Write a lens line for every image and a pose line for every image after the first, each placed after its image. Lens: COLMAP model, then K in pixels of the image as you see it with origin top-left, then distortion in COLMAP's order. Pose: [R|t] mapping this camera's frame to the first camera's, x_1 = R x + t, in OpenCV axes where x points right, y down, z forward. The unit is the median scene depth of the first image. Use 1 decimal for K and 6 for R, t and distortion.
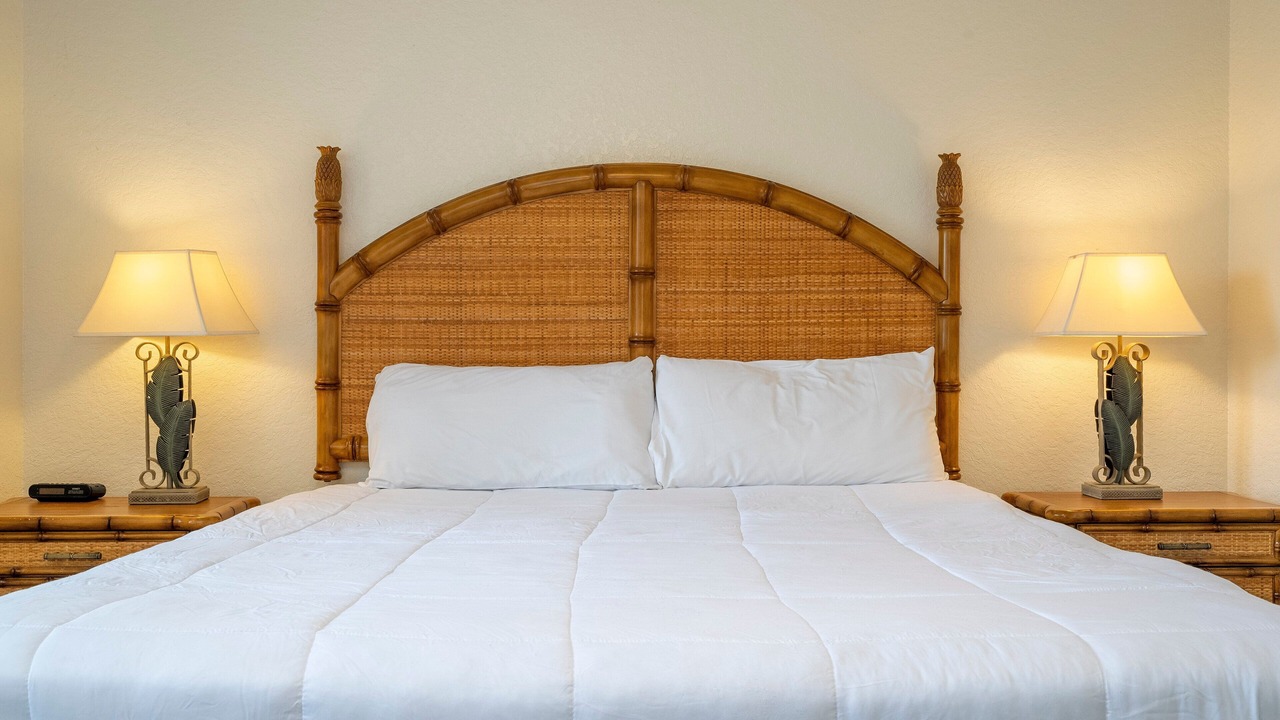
lens RADIAL K [[1132.8, 0, 649.0], [0, 1132.8, 358.7], [0, 0, 1]] dist [0.012246, -0.009600]
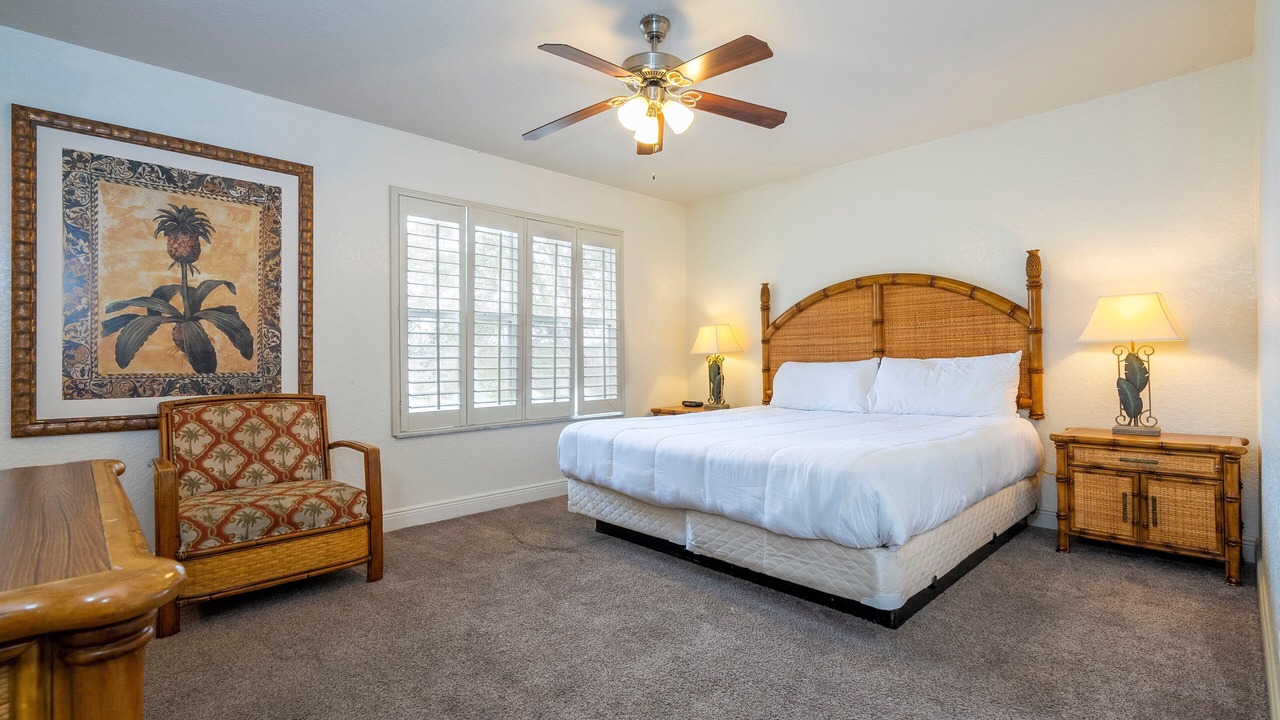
lens RADIAL K [[576.7, 0, 647.2], [0, 576.7, 361.5], [0, 0, 1]] dist [-0.000277, 0.000036]
pose [[0.667653, -0.011842, -0.744379, 0.565725], [0.016224, 0.999867, -0.001355, -0.000015], [0.744296, -0.011173, 0.667756, -0.149357]]
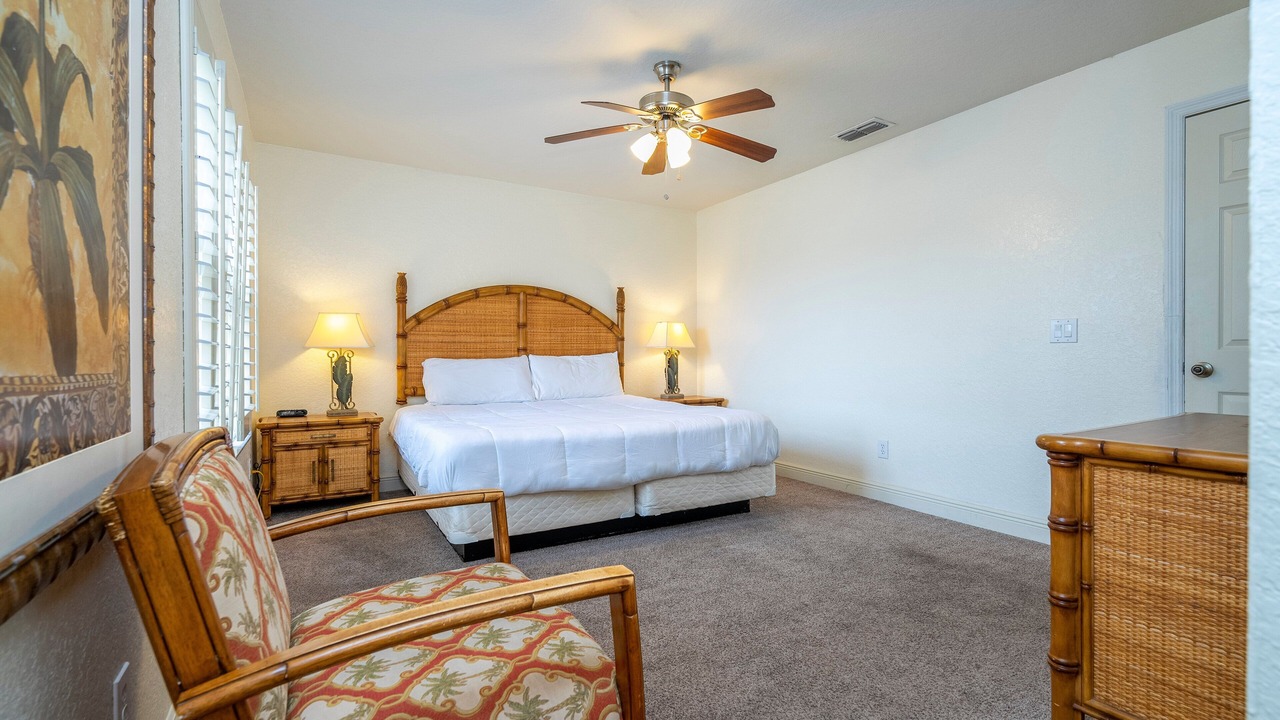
lens RADIAL K [[576.7, 0, 647.2], [0, 576.7, 361.5], [0, 0, 1]] dist [-0.000277, 0.000036]
pose [[0.879078, -0.010505, 0.476563, -0.415207], [0.005111, 0.999907, 0.012614, -0.002233], [-0.476651, -0.008653, 0.879050, -0.393340]]
